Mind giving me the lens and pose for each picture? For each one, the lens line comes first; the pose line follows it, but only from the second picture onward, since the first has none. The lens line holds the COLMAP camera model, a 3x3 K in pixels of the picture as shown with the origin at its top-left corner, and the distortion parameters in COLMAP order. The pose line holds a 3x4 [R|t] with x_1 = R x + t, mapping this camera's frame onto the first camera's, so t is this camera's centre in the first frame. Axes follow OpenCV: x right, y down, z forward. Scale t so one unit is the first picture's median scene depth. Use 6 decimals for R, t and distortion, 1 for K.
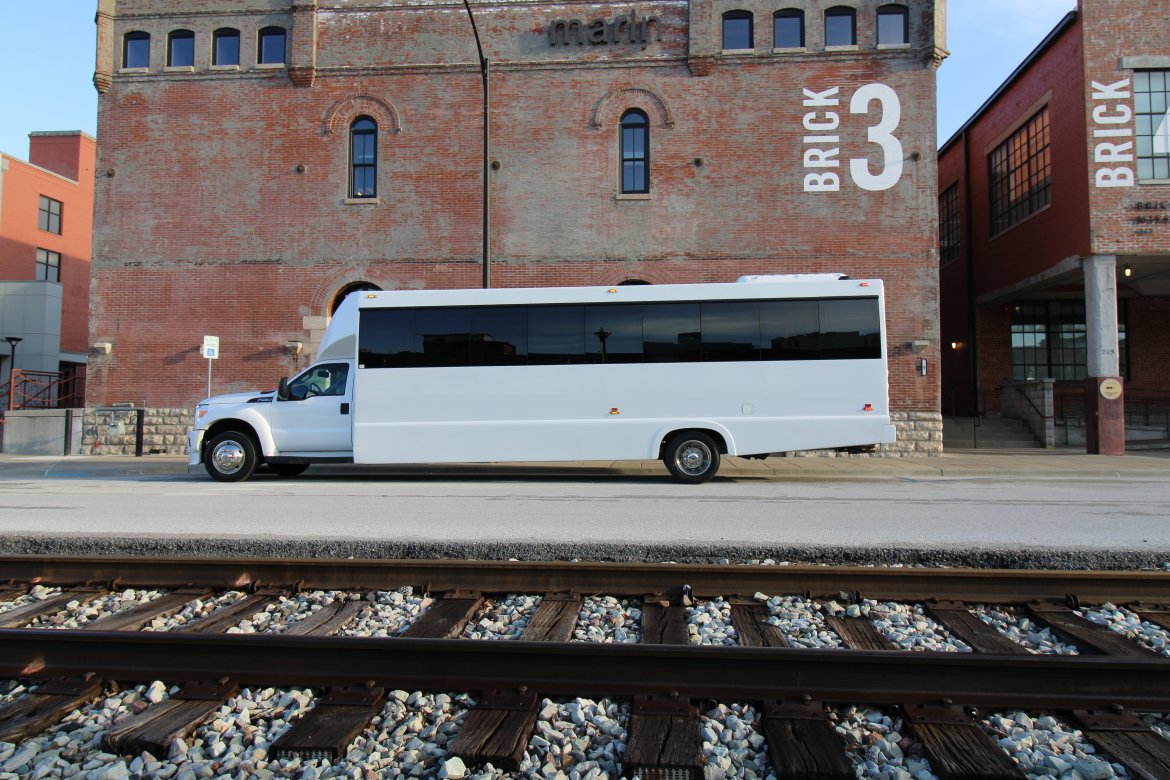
lens RADIAL K [[743.7, 0, 592.6], [0, 743.7, 380.5], [0, 0, 1]] dist [0.013563, -0.012764]
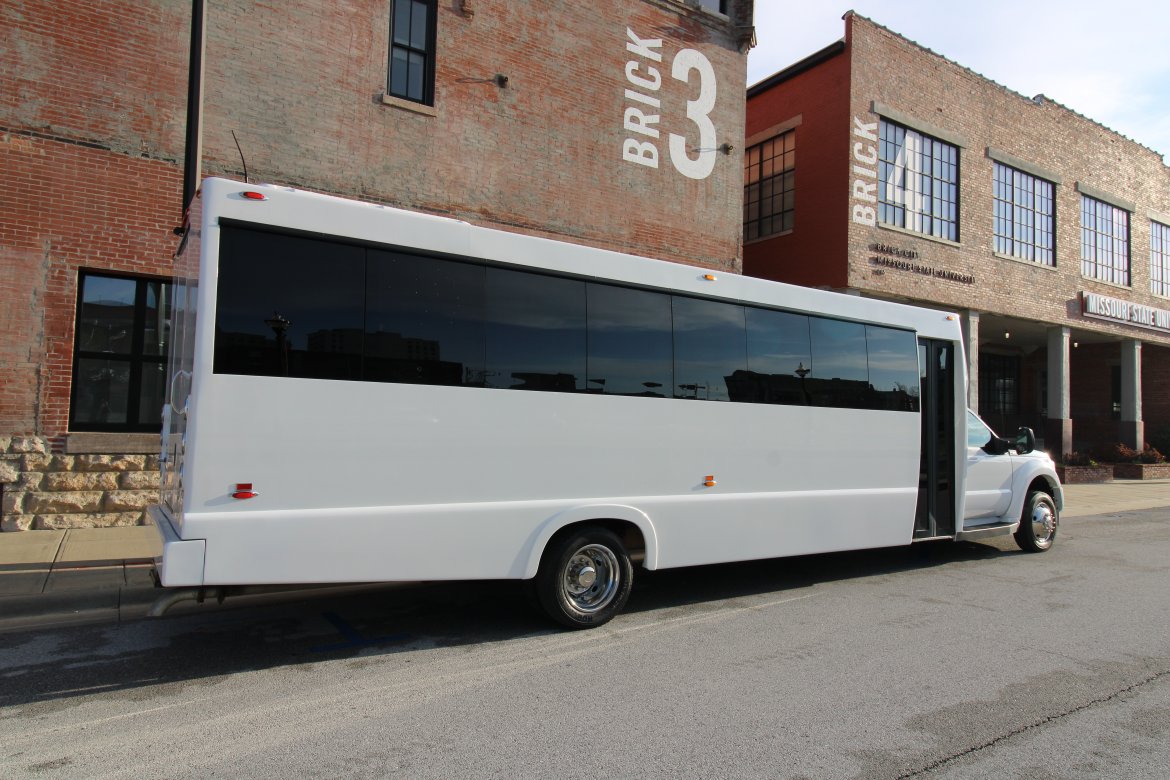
lens RADIAL K [[743.7, 0, 596.9], [0, 743.7, 380.3], [0, 0, 1]] dist [0.013563, -0.012764]
pose [[0.788612, 0.049238, 0.612916, -0.200208], [-0.059810, 0.998205, -0.003235, -0.019198], [-0.611975, -0.034107, 0.790141, 0.389333]]
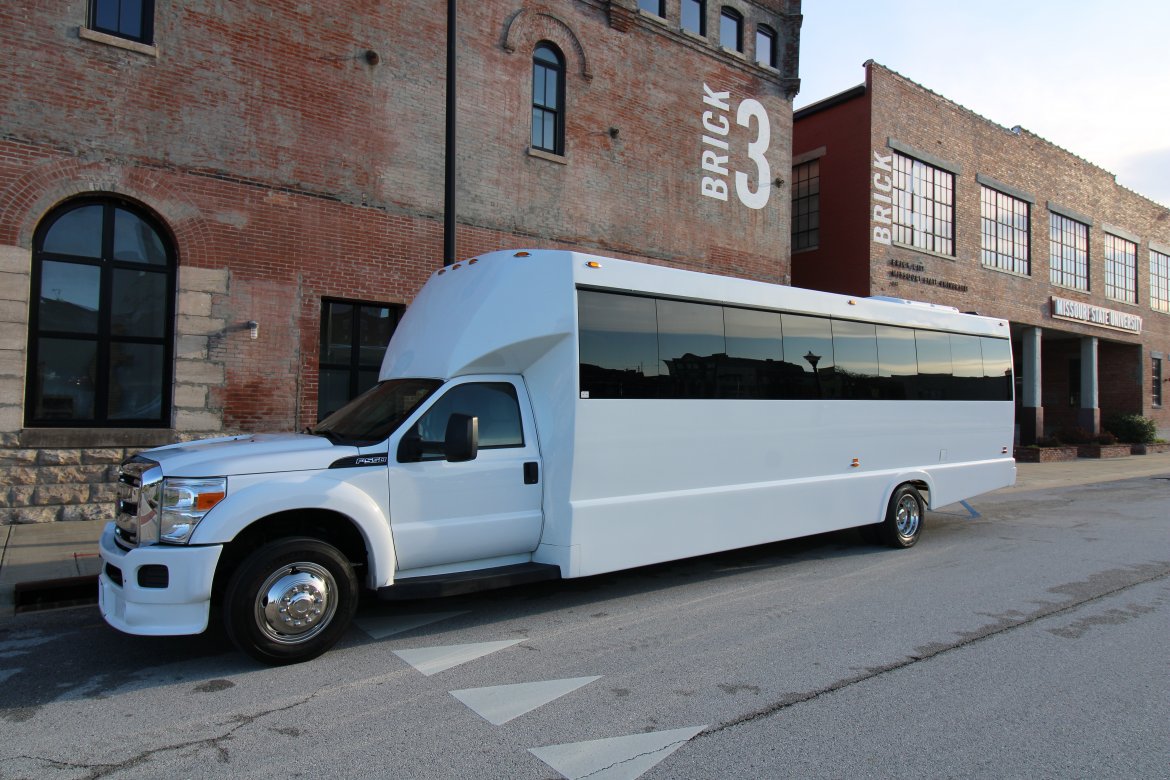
lens RADIAL K [[743.7, 0, 598.8], [0, 743.7, 382.2], [0, 0, 1]] dist [0.013563, -0.012764]
pose [[0.748194, 0.033362, 0.662640, -0.413531], [-0.051292, 0.998655, 0.007635, -0.020546], [-0.661494, -0.039701, 0.748899, 0.375856]]
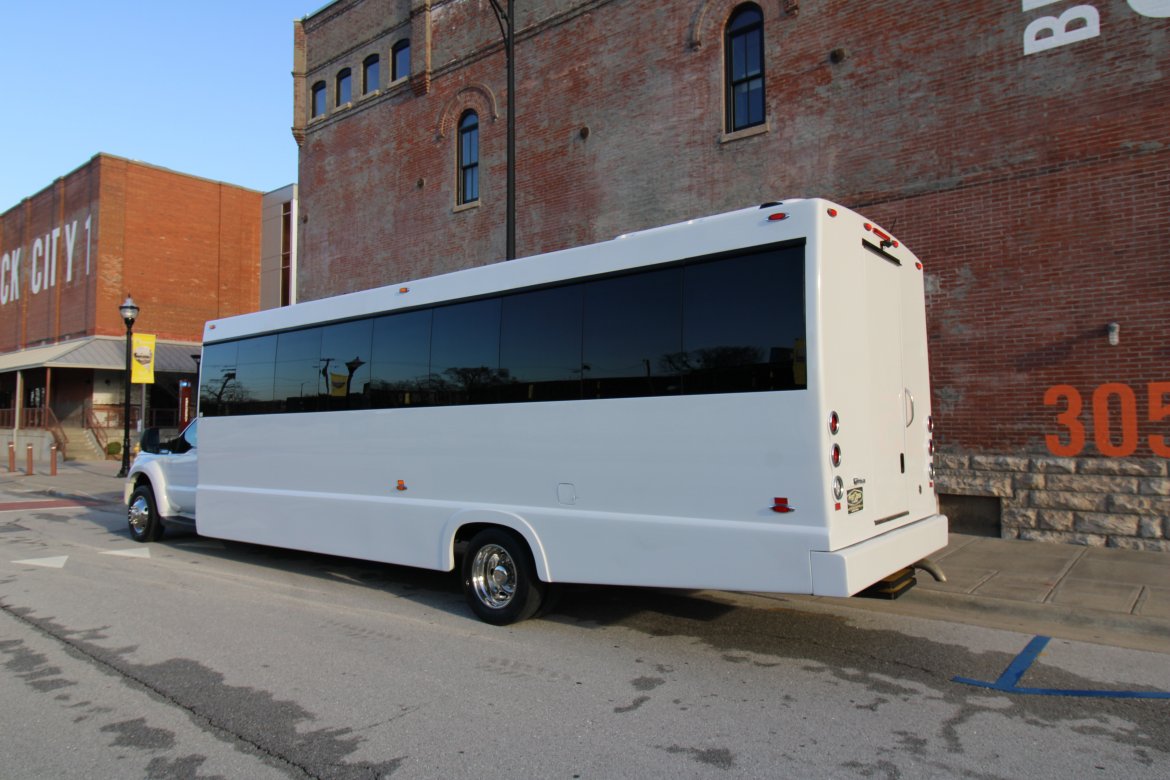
lens RADIAL K [[743.7, 0, 594.2], [0, 743.7, 379.2], [0, 0, 1]] dist [0.013563, -0.012764]
pose [[0.829003, -0.036940, -0.558022, 0.314850], [0.038140, 0.999227, -0.009485, -0.021547], [0.557942, -0.013419, 0.829772, 0.357313]]
